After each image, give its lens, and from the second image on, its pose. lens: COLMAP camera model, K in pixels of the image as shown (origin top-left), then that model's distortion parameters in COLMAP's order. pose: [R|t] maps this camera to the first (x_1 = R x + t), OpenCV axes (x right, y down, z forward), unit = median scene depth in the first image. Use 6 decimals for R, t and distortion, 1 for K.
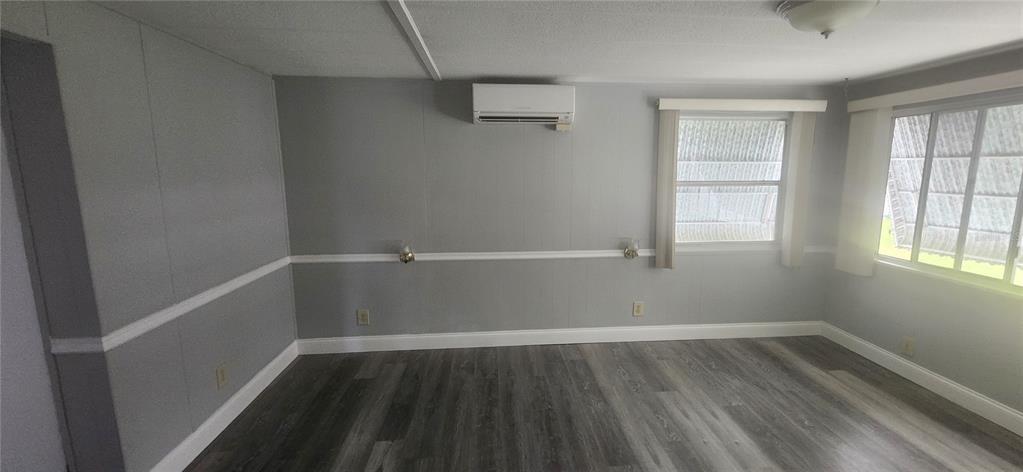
lens RADIAL K [[404.1, 0, 524.6], [0, 404.1, 230.7], [0, 0, 1]] dist [-0.000437, -0.000161]
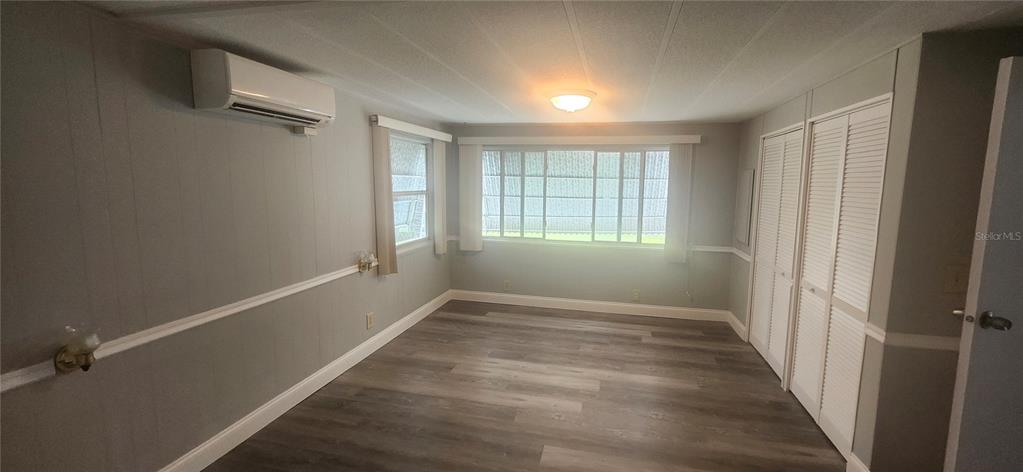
lens RADIAL K [[404.1, 0, 524.6], [0, 404.1, 230.7], [0, 0, 1]] dist [-0.000437, -0.000161]
pose [[0.304920, -0.109710, 0.946038, -0.597597], [0.128299, 0.989020, 0.073342, -0.057707], [-0.943697, 0.099012, 0.315648, 0.342755]]
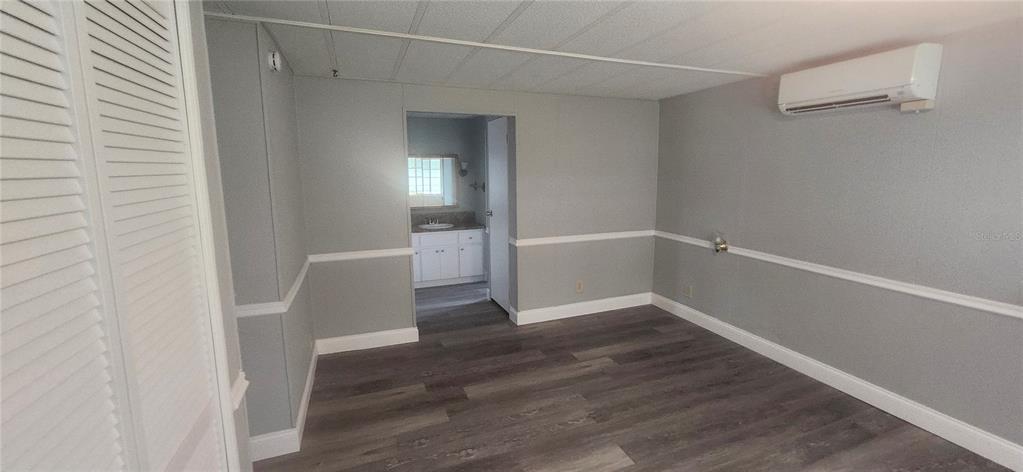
lens RADIAL K [[404.1, 0, 524.6], [0, 404.1, 230.7], [0, 0, 1]] dist [-0.000437, -0.000161]
pose [[0.291939, 0.145960, -0.945234, 0.606658], [-0.139211, 0.984247, 0.108988, -0.024731], [0.946252, 0.099769, 0.307659, 0.170395]]
